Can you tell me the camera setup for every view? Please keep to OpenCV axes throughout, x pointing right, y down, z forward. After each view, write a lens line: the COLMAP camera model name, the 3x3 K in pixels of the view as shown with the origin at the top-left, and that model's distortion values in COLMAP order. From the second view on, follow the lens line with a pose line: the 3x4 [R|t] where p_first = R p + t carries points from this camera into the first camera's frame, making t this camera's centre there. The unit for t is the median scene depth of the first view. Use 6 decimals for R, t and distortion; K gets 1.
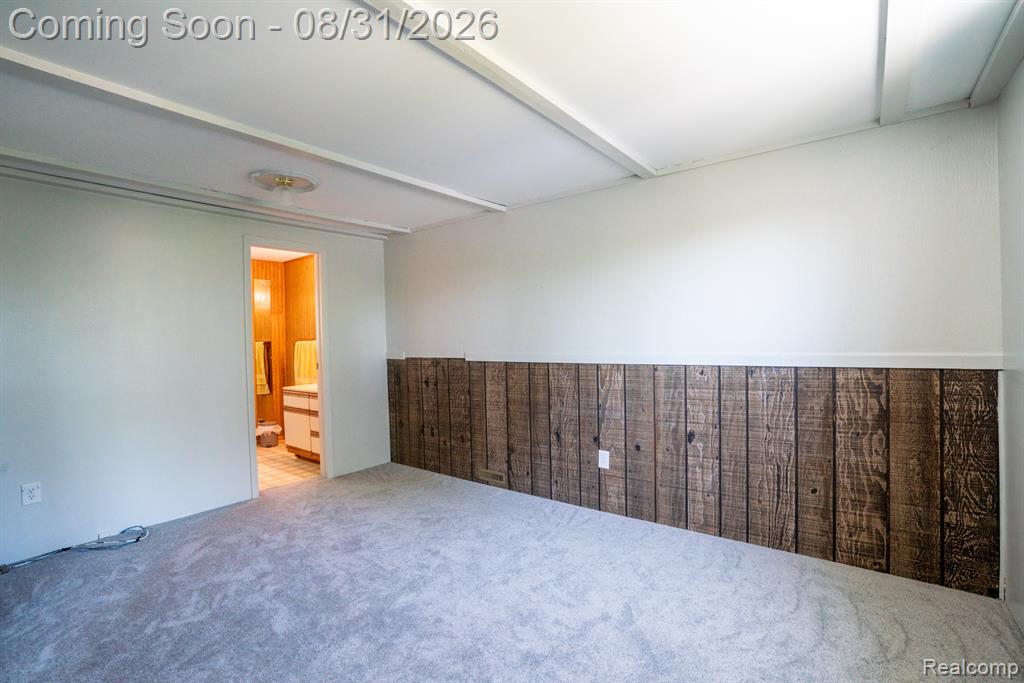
lens RADIAL K [[473.5, 0, 510.9], [0, 473.5, 336.2], [0, 0, 1]] dist [-0.036641, 0.007303]
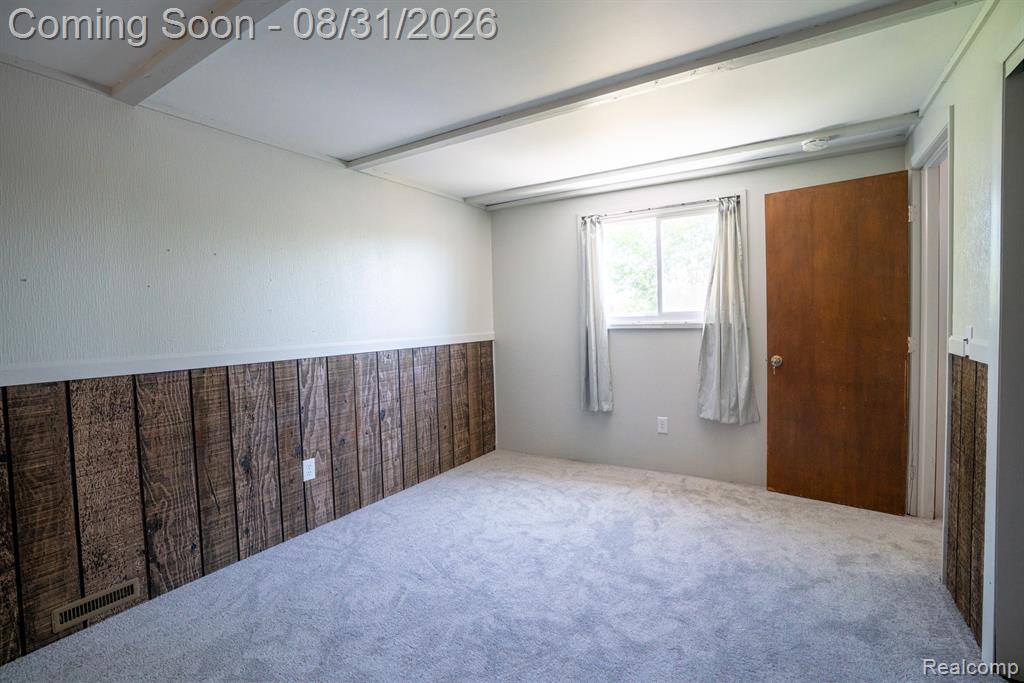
lens RADIAL K [[473.5, 0, 515.4], [0, 473.5, 341.2], [0, 0, 1]] dist [-0.036641, 0.007303]
pose [[-0.093342, -0.015487, 0.995514, -0.699592], [0.039325, 0.999041, 0.019229, 0.026157], [-0.994857, 0.040943, -0.092644, 0.709808]]
